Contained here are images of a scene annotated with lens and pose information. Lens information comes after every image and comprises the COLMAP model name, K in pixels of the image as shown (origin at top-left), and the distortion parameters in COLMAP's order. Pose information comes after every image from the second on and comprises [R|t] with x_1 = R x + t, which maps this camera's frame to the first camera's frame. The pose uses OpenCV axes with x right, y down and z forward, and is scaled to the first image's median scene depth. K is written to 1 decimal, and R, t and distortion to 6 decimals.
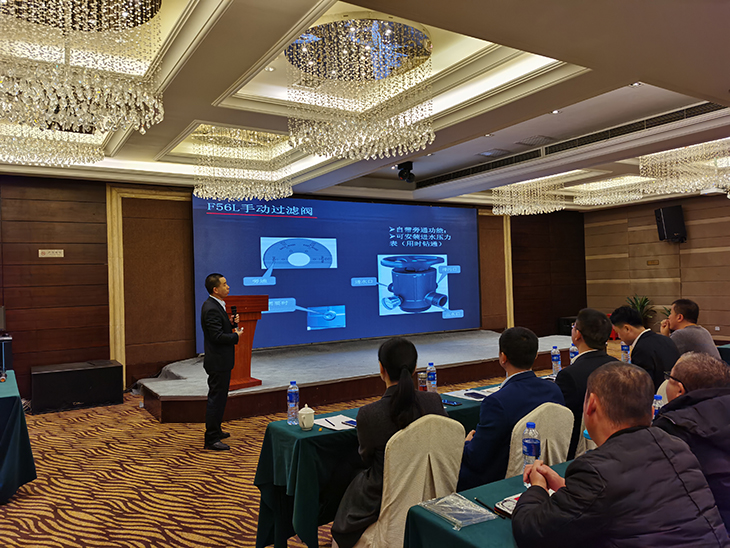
lens RADIAL K [[563.1, 0, 402.3], [0, 563.1, 271.3], [0, 0, 1]] dist [0.080468, -0.079189]
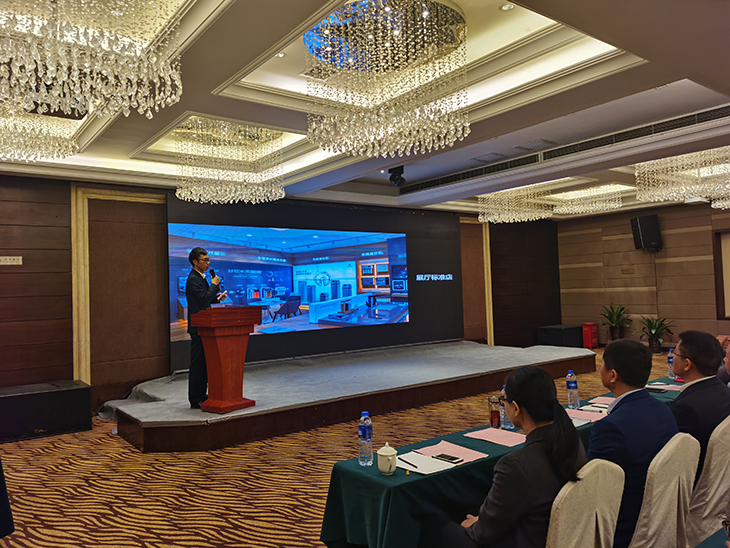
lens RADIAL K [[563.1, 0, 402.3], [0, 563.1, 271.3], [0, 0, 1]] dist [0.080468, -0.079189]
pose [[0.996403, -0.000202, 0.084736, -0.087581], [0.001640, 0.999856, -0.016896, 0.001114], [-0.084720, 0.016974, 0.996260, 0.072183]]
